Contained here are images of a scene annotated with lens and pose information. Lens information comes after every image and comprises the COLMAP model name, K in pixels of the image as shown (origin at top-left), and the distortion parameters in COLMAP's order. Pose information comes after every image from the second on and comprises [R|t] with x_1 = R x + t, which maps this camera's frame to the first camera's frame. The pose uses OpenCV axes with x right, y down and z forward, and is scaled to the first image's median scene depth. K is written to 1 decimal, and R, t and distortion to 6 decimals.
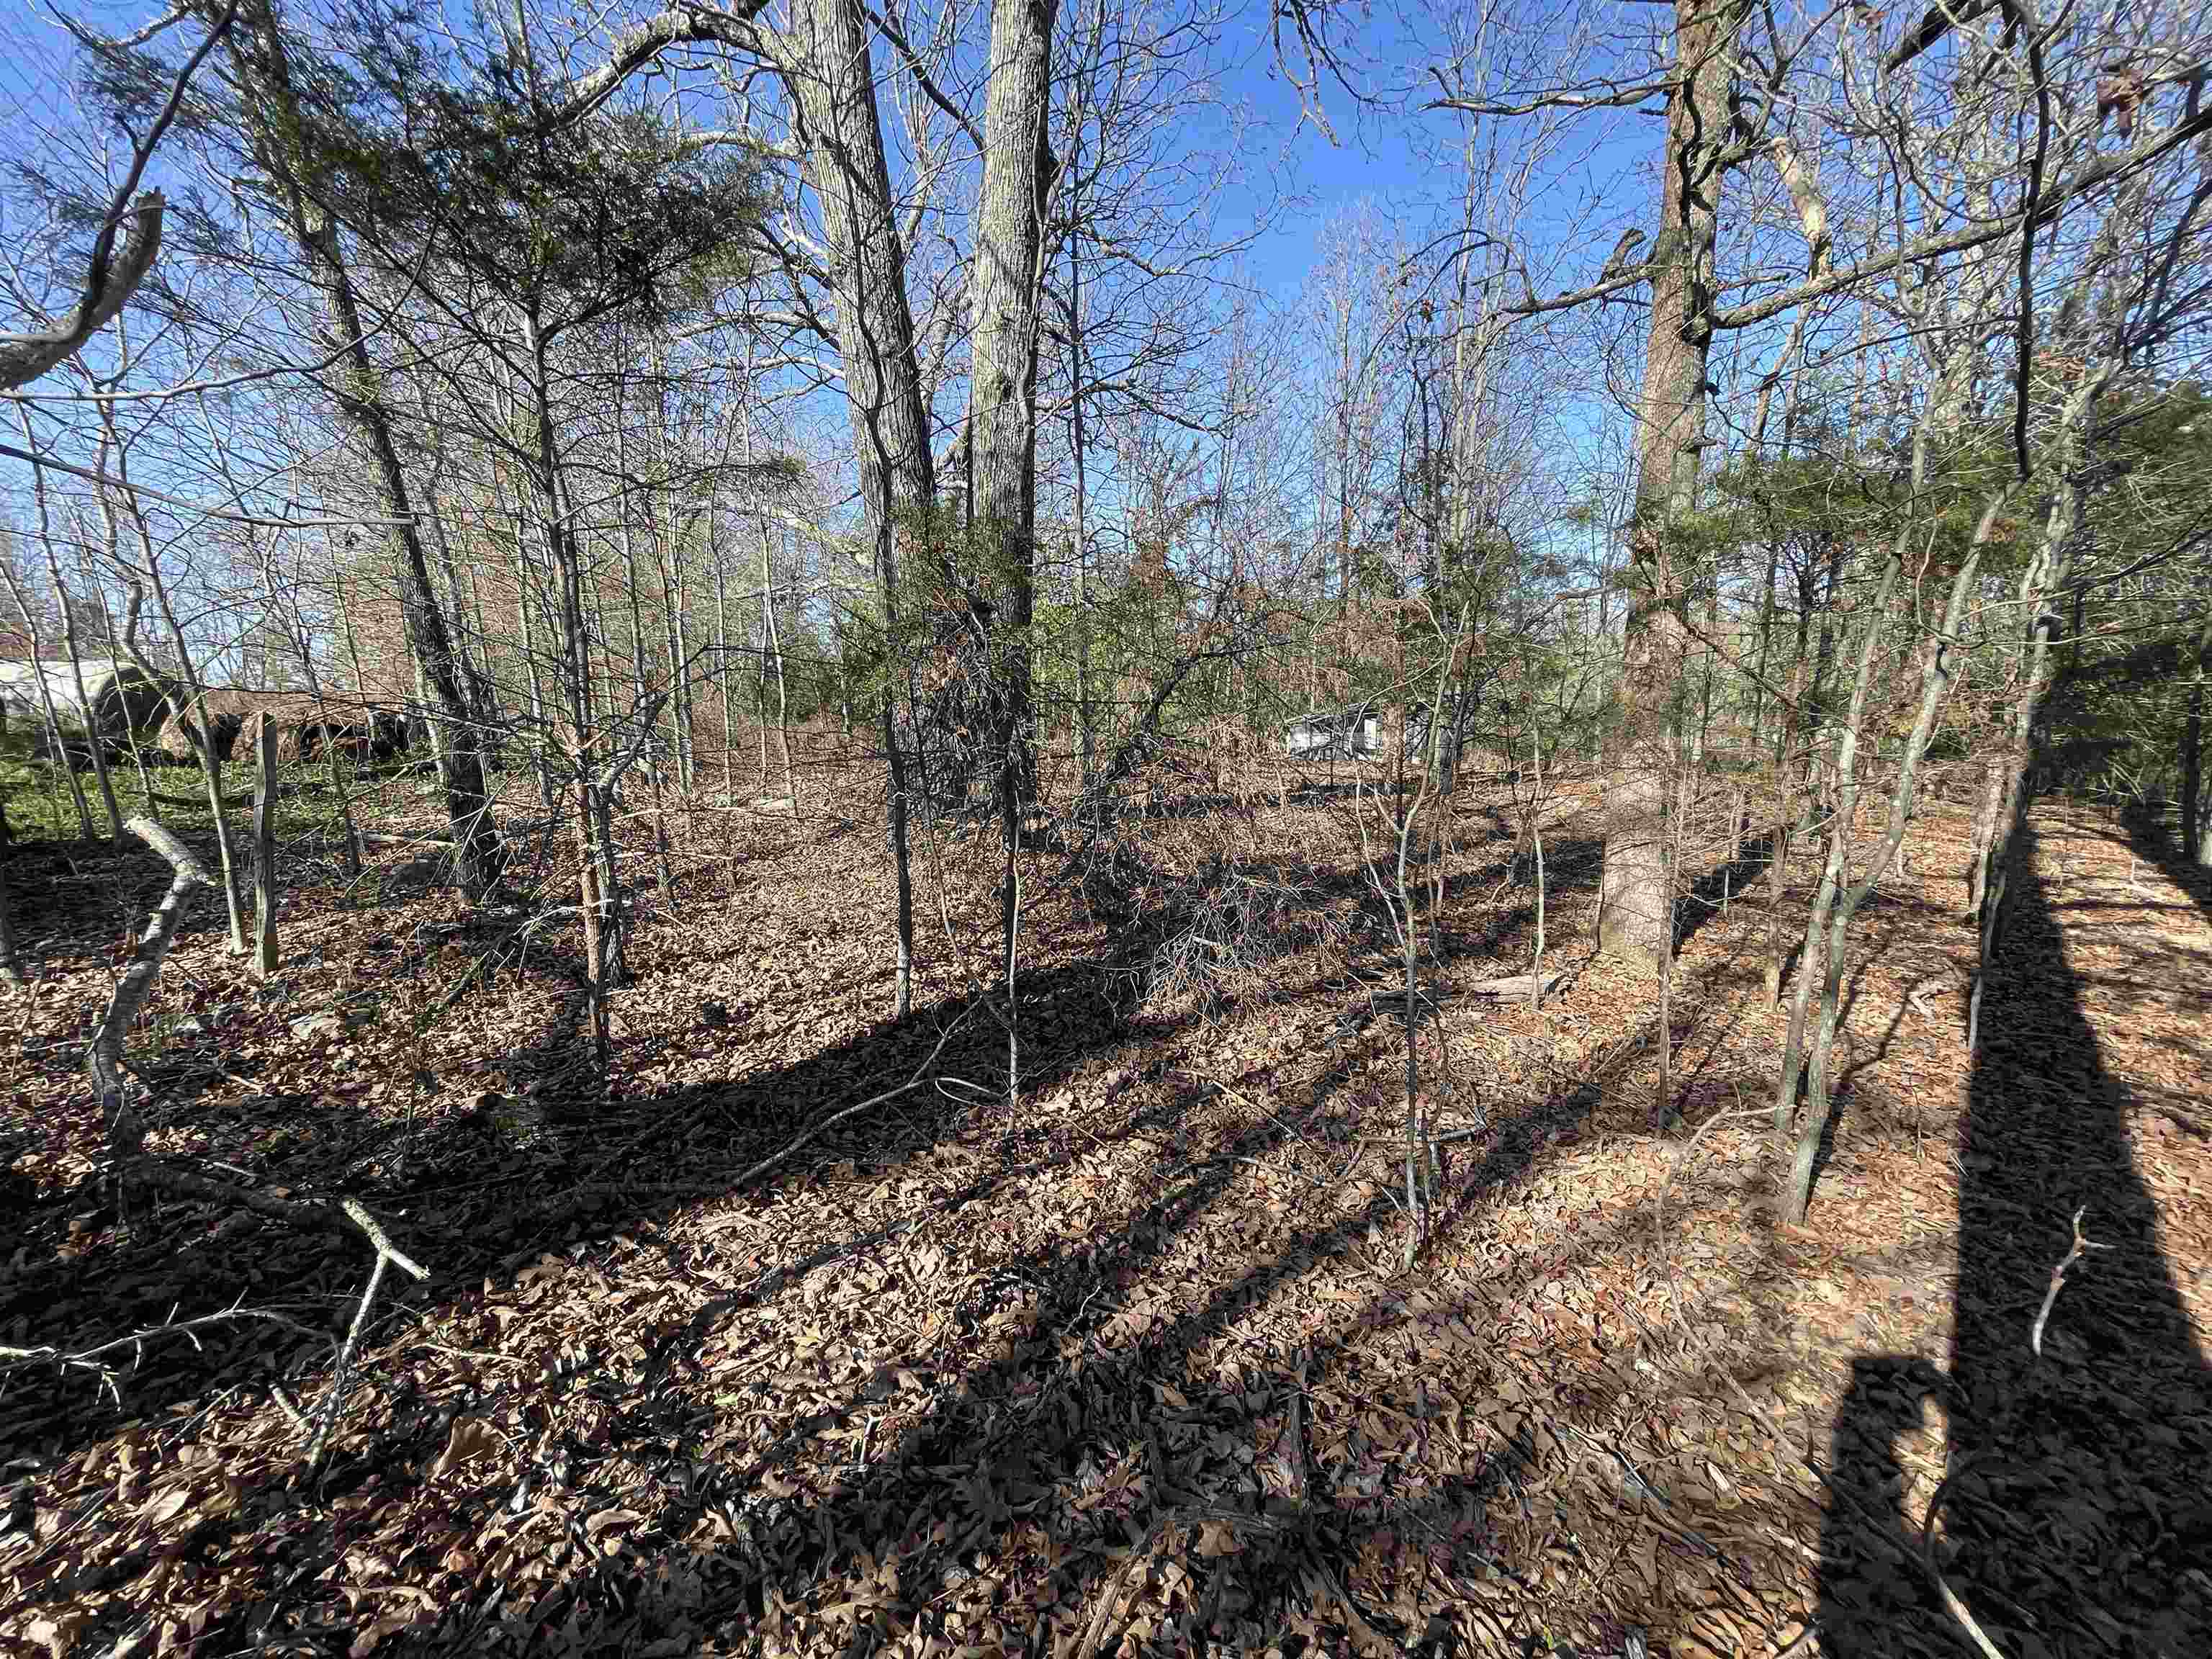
lens RADIAL K [[880.3, 0, 1106.0], [0, 880.3, 829.5], [0, 0, 1]] dist [-0.002414, 0.000694]
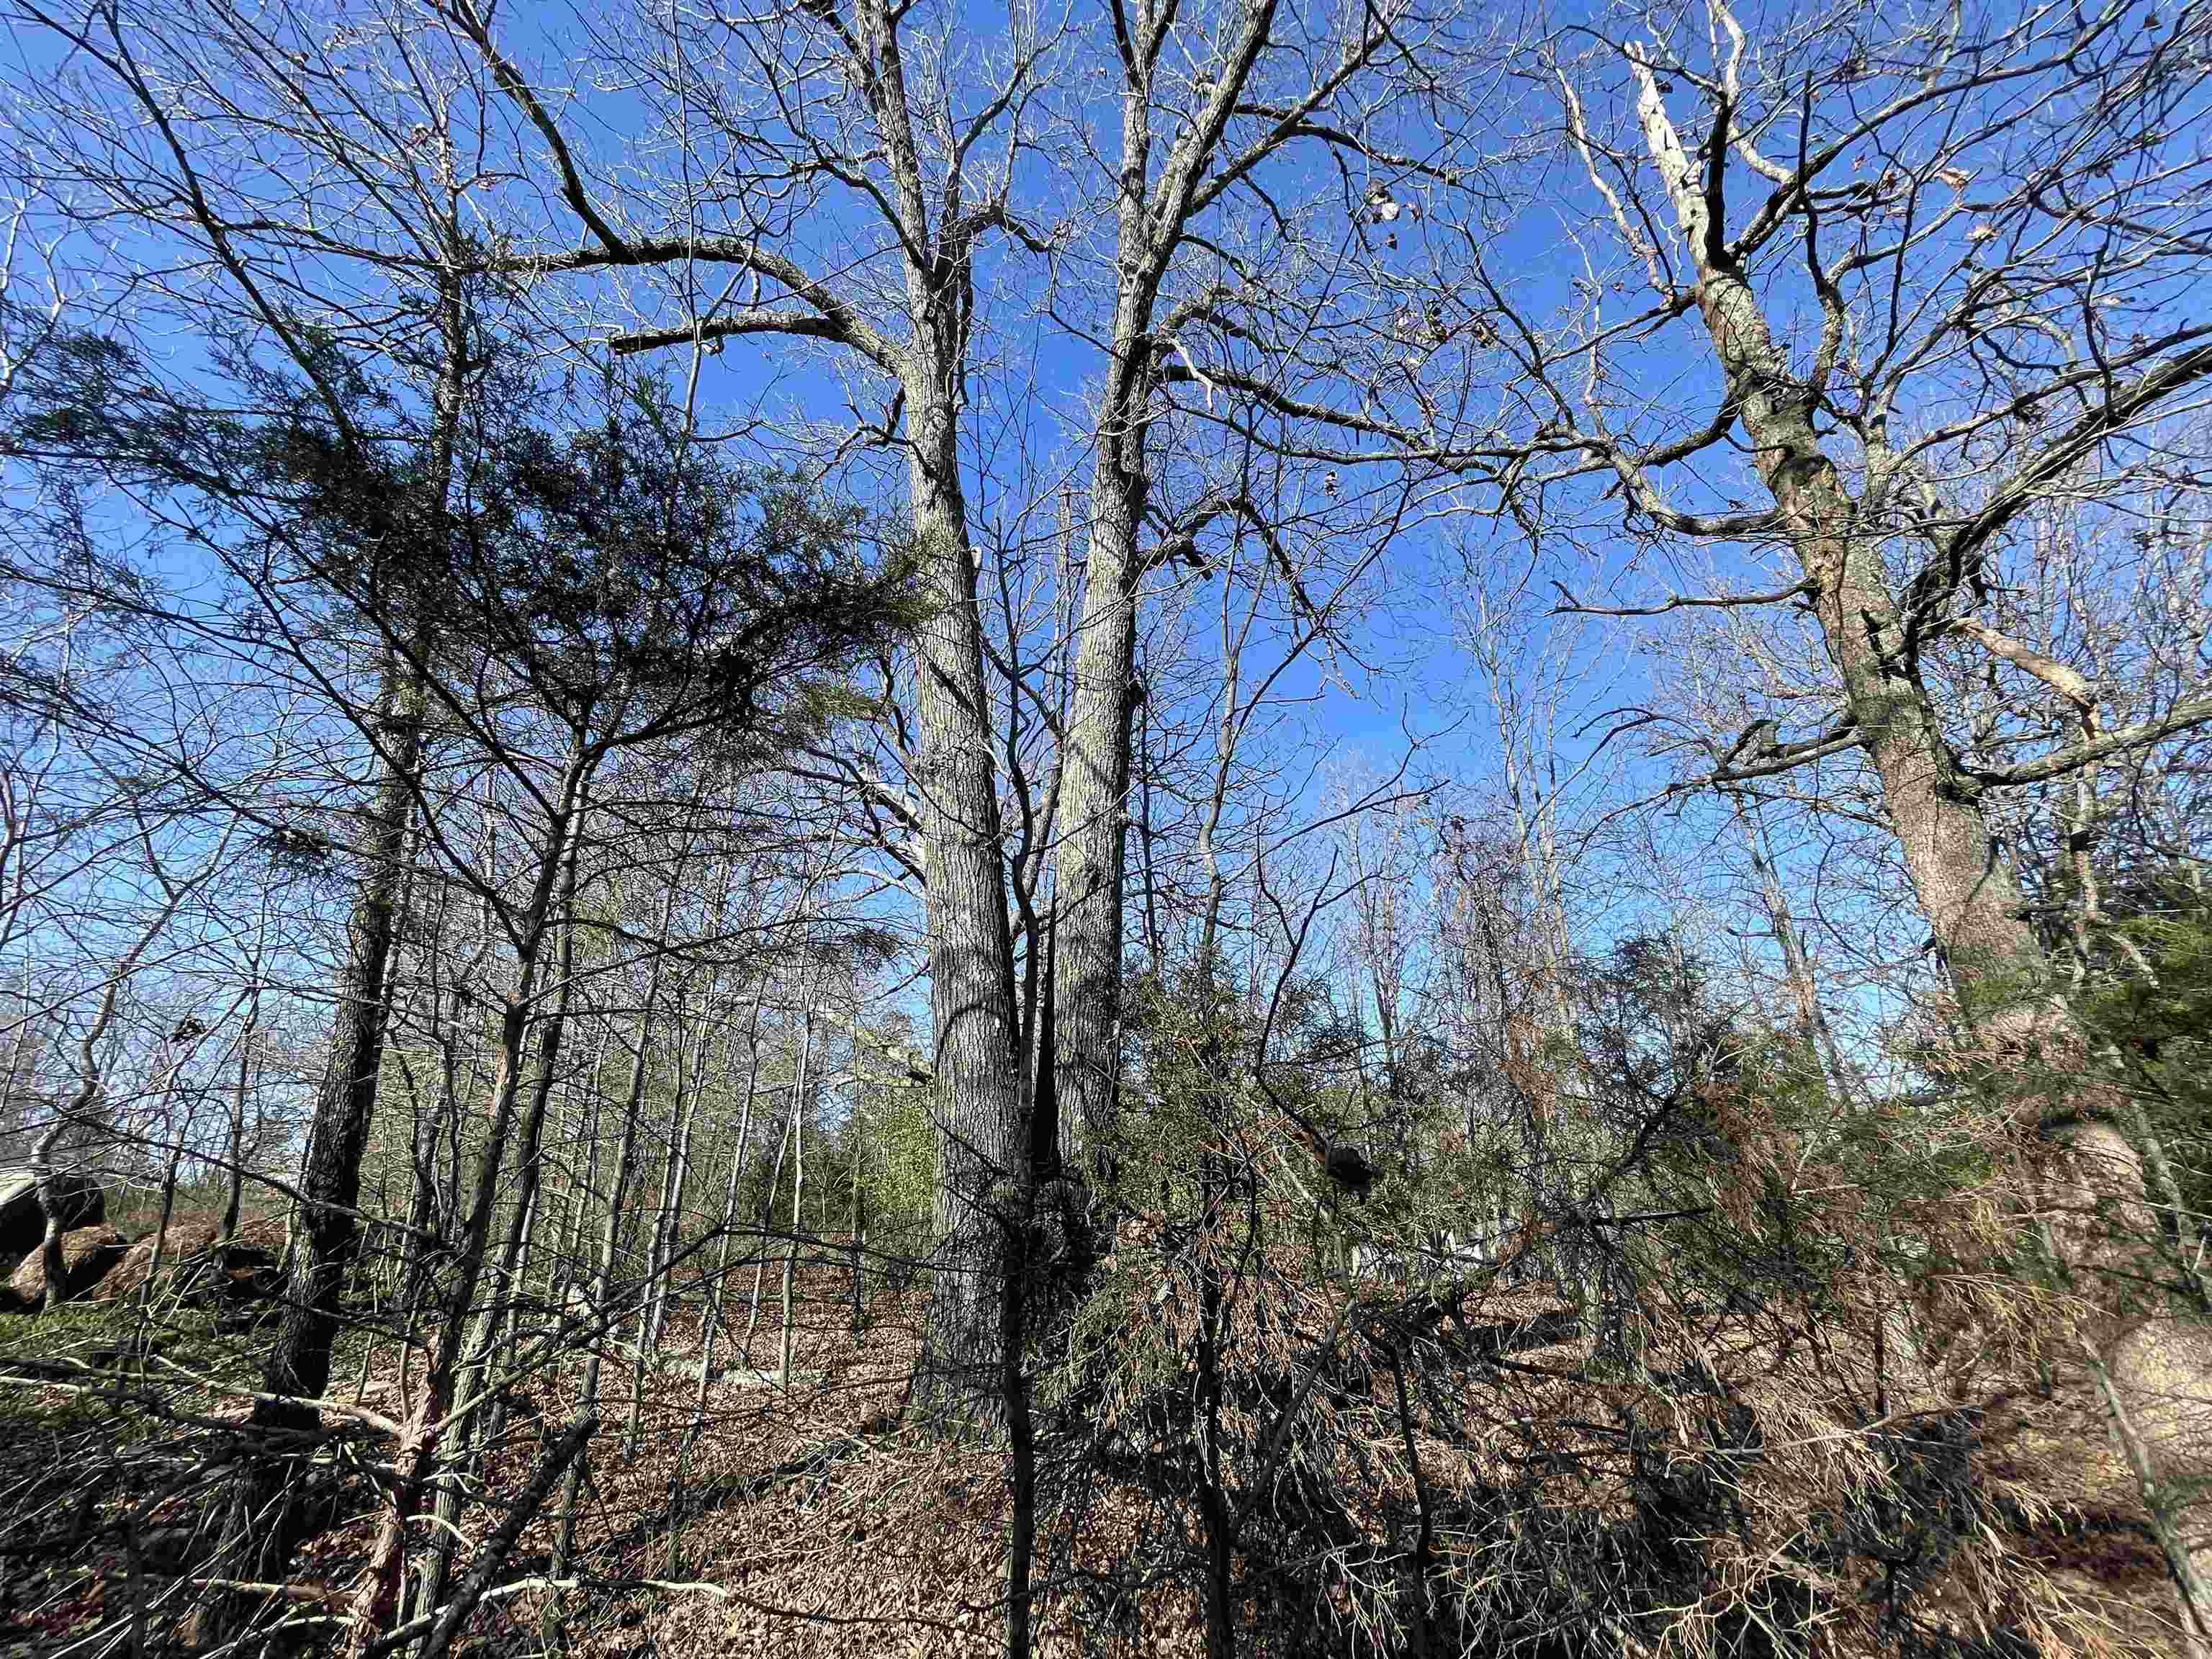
lens RADIAL K [[880.3, 0, 1106.0], [0, 880.3, 829.5], [0, 0, 1]] dist [-0.002414, 0.000694]
pose [[0.999865, -0.005119, -0.015630, -0.092405], [-0.003738, 0.854726, -0.519066, -0.062404], [0.016016, 0.519054, 0.854592, 0.187588]]
